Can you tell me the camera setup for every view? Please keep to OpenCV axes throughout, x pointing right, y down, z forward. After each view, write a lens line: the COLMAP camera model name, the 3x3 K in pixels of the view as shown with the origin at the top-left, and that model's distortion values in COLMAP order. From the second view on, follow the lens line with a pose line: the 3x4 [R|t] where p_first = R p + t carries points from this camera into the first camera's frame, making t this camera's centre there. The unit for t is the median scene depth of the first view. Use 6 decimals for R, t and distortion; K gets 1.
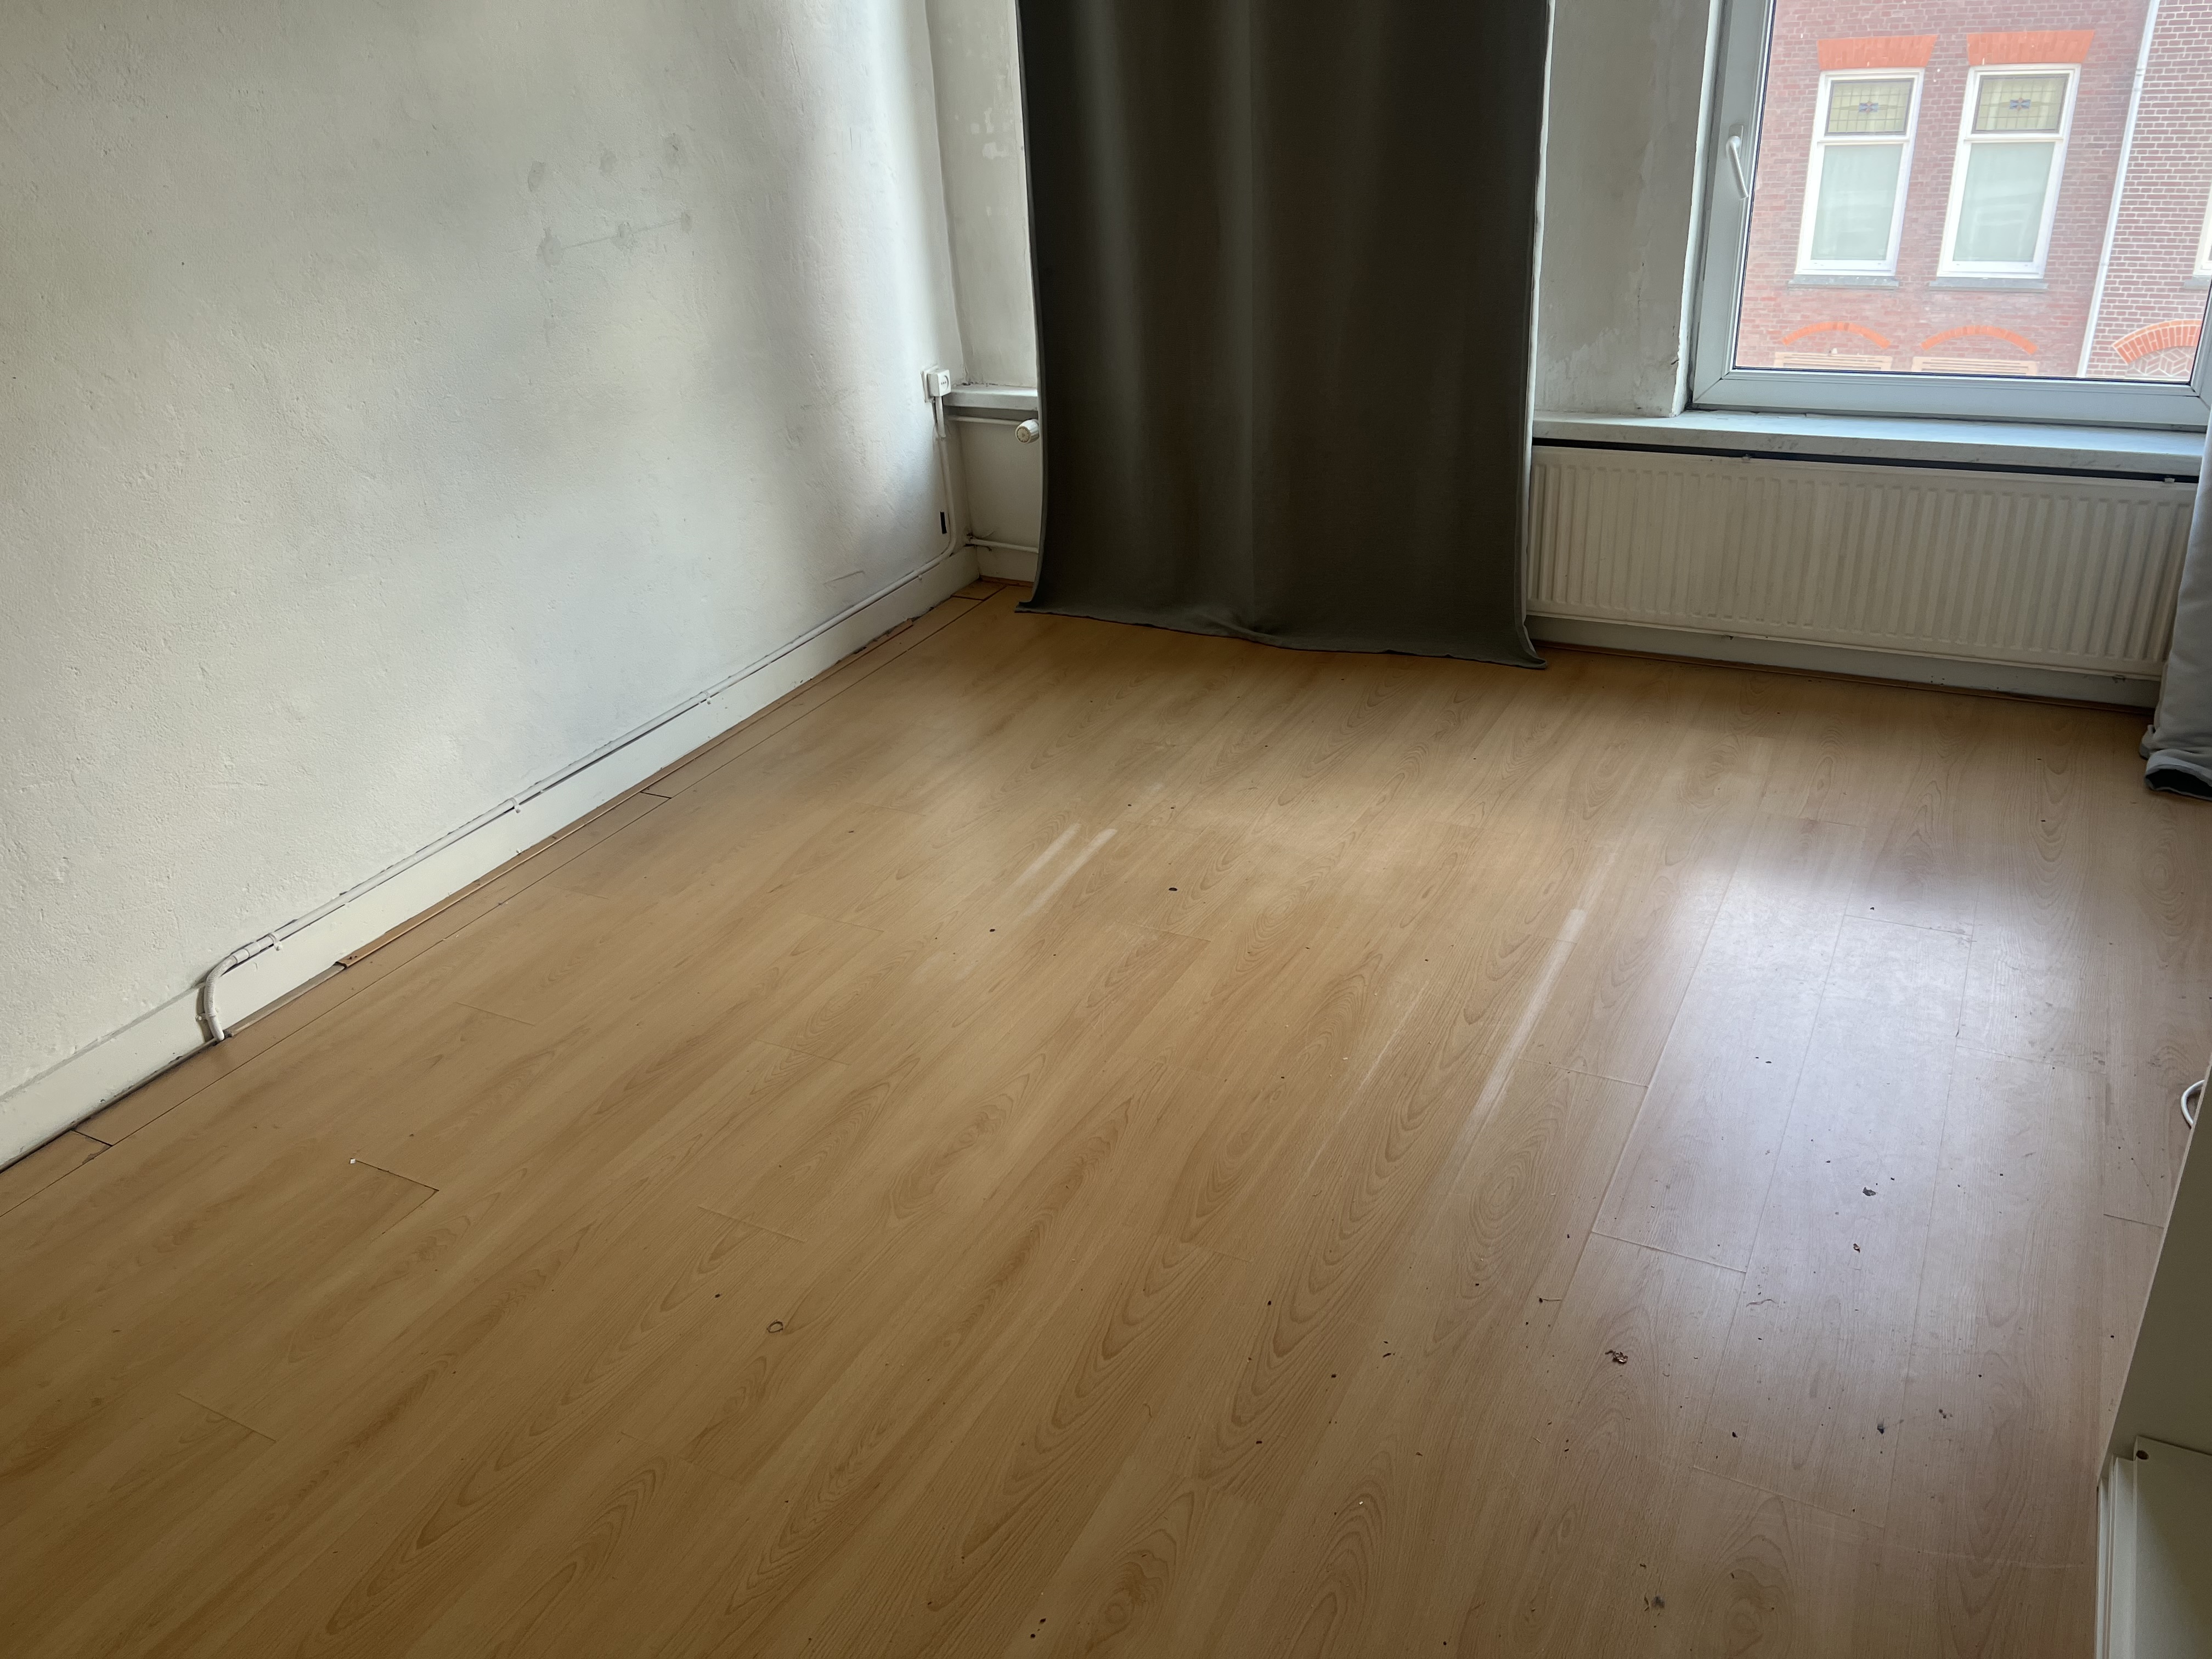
lens RADIAL K [[1686.9, 0, 1106.0], [0, 1686.9, 829.5], [0, 0, 1]] dist [0.089587, -0.096607]
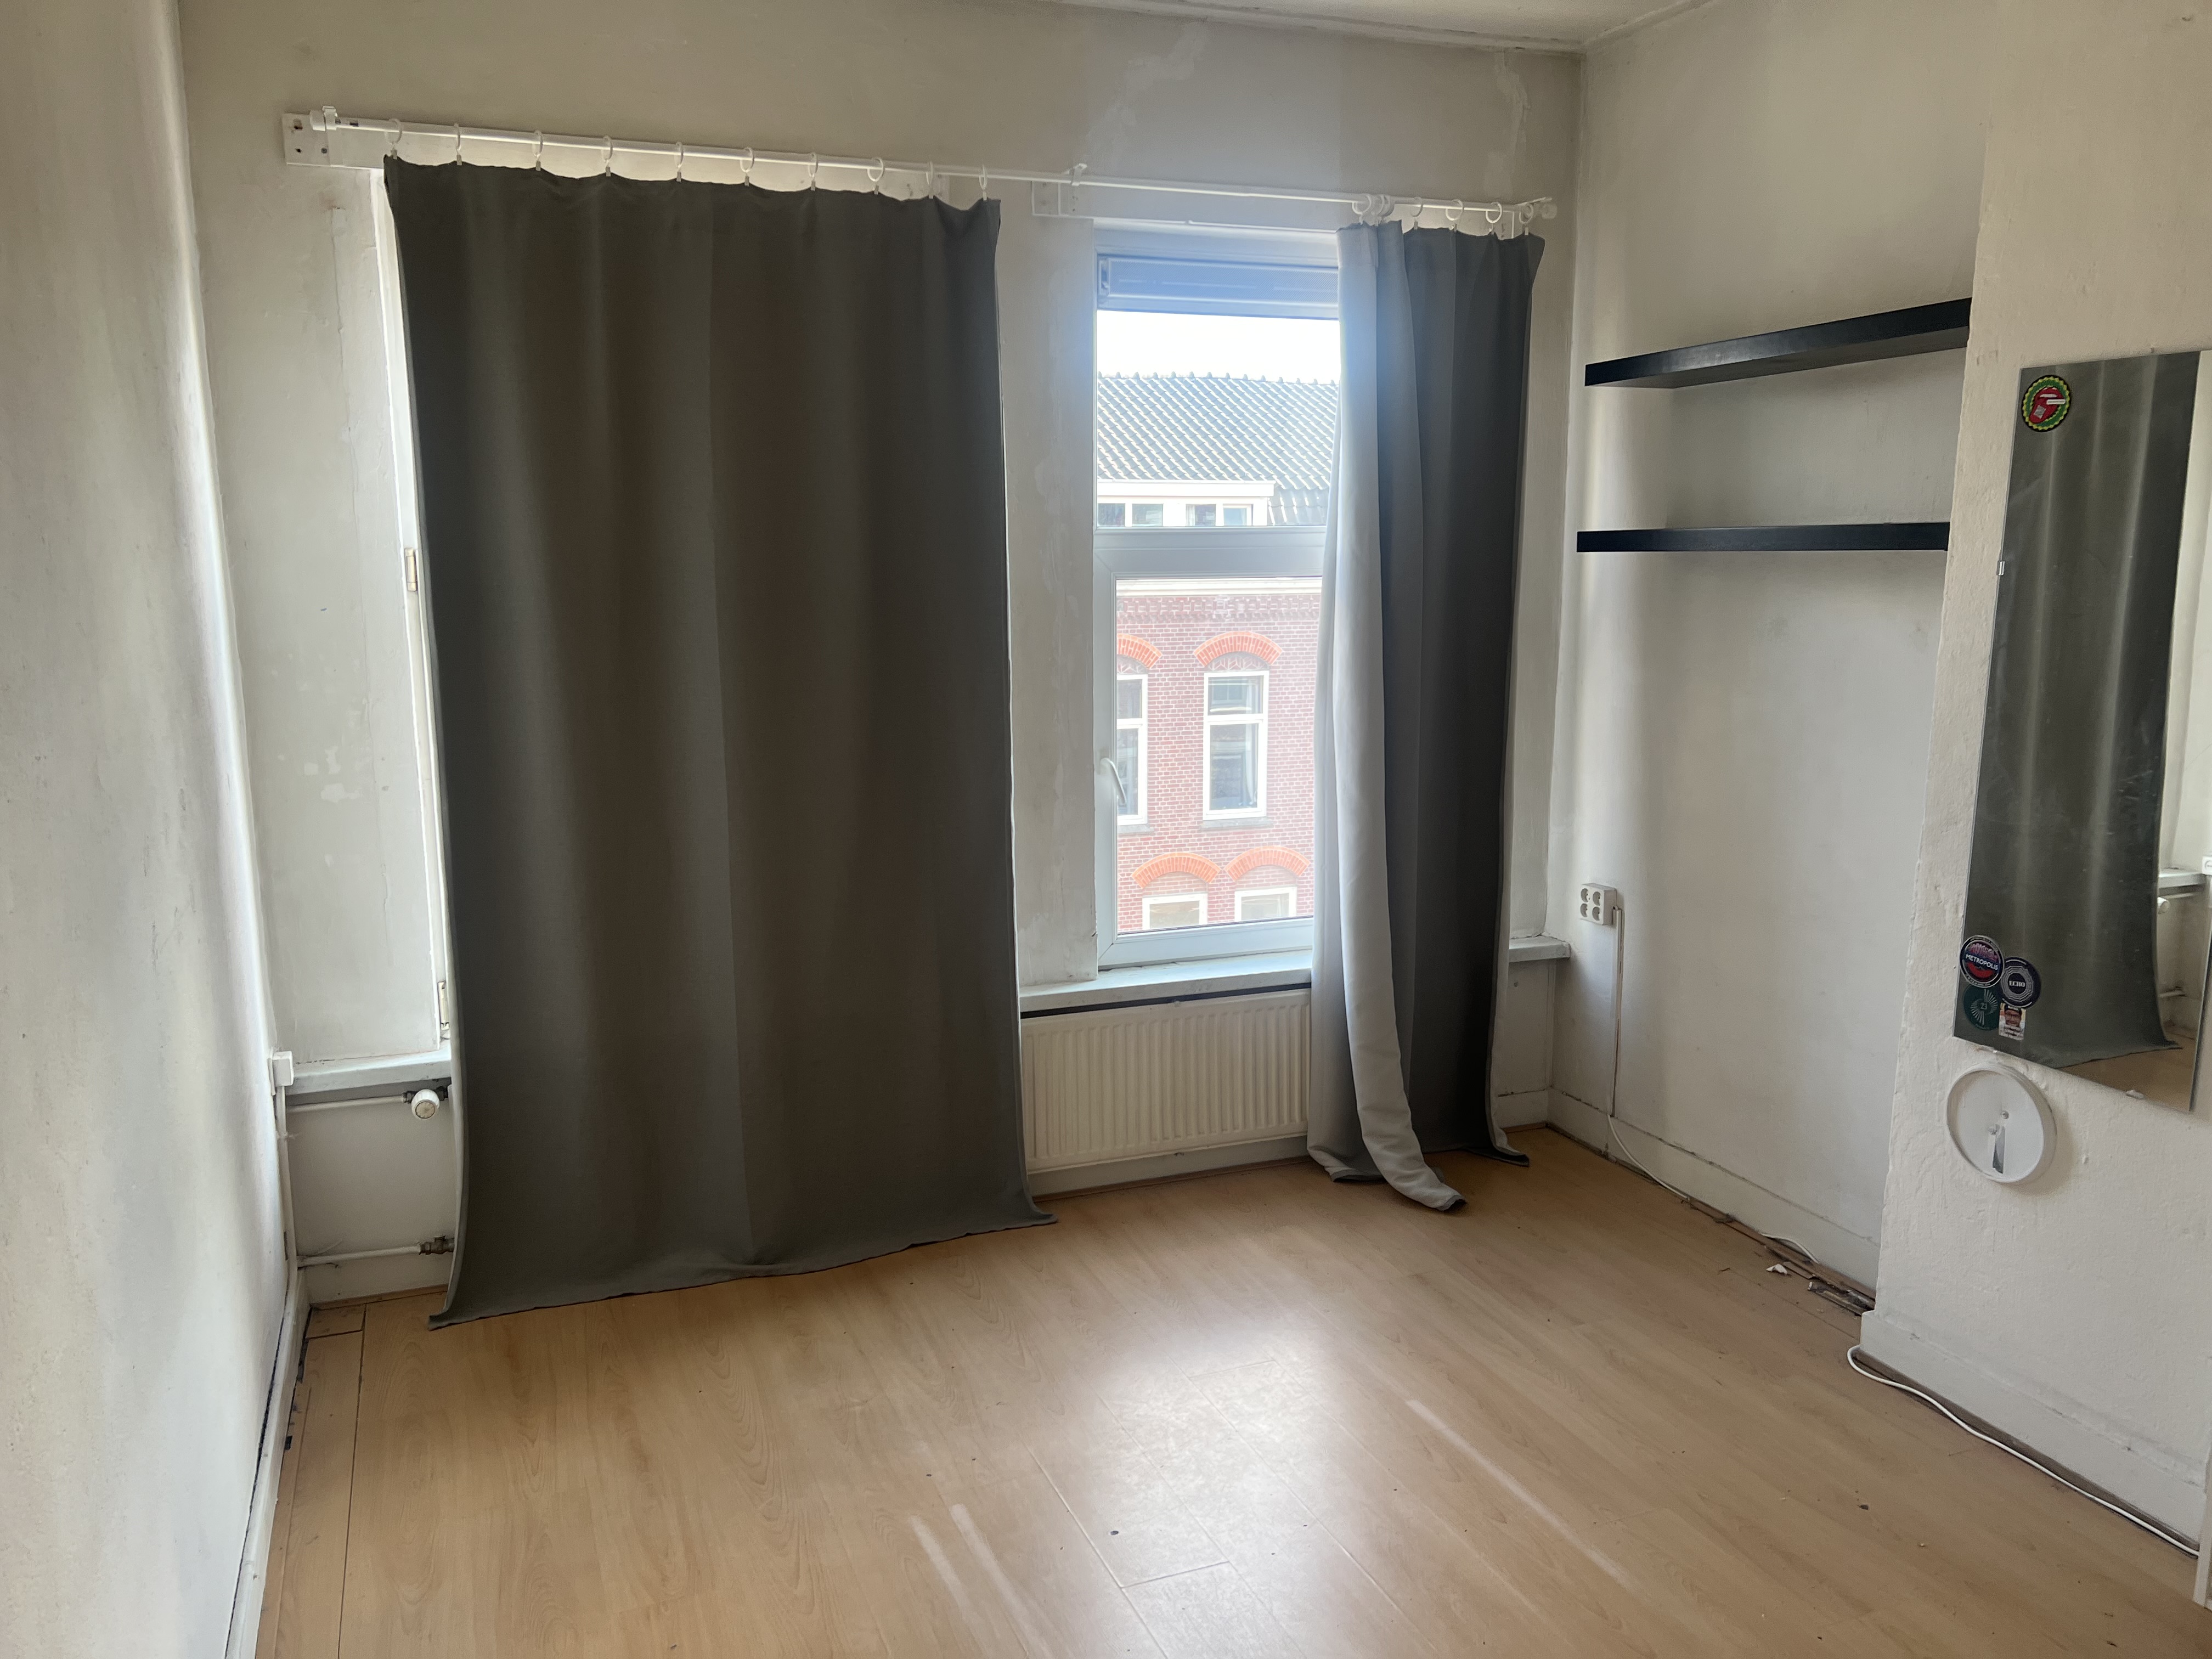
lens RADIAL K [[1650.6, 0, 1084.2], [0, 1650.6, 844.5], [0, 0, 1]] dist [0.085606, -0.089776]
pose [[0.647273, -0.067528, 0.759261, -0.547450], [0.308109, 0.934250, -0.179573, -0.134983], [-0.697213, 0.350168, 0.625521, 0.284940]]
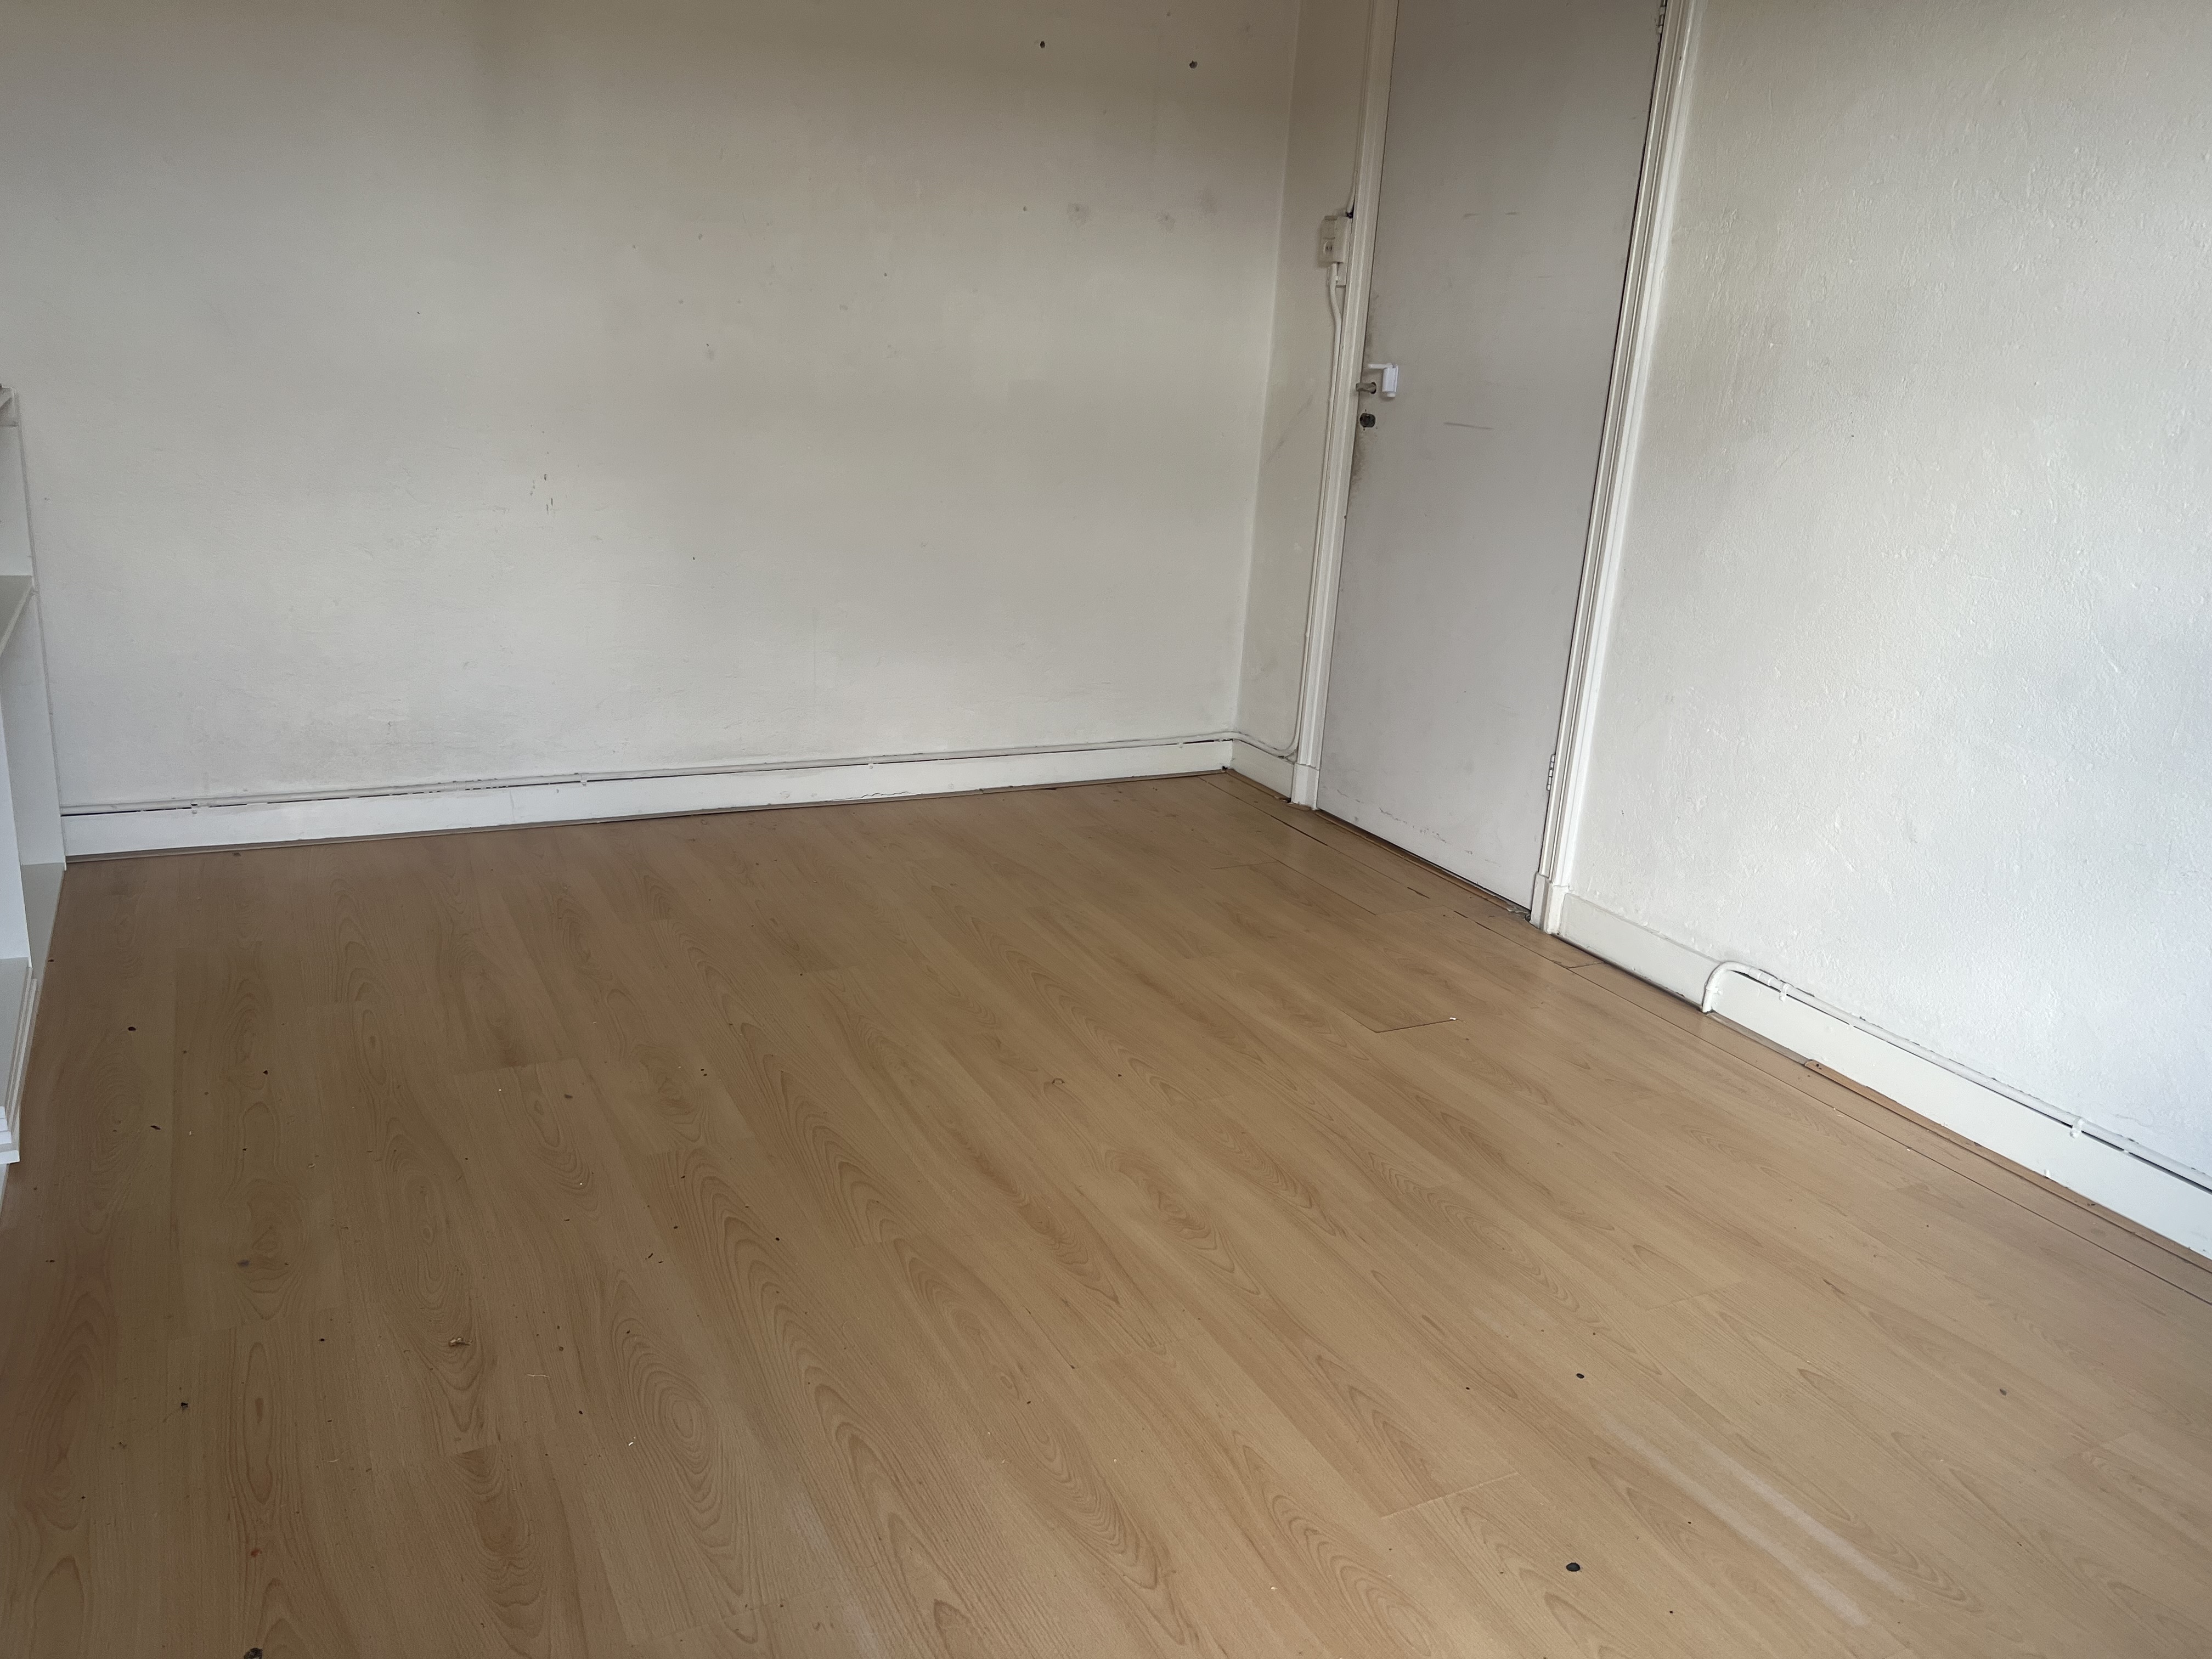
lens RADIAL K [[1686.9, 0, 1106.0], [0, 1686.9, 829.5], [0, 0, 1]] dist [0.089587, -0.096607]
pose [[-0.580411, 0.269560, -0.768415, 0.440831], [-0.389175, 0.737065, 0.552520, -0.350880], [0.715309, 0.619736, -0.322895, 0.809719]]
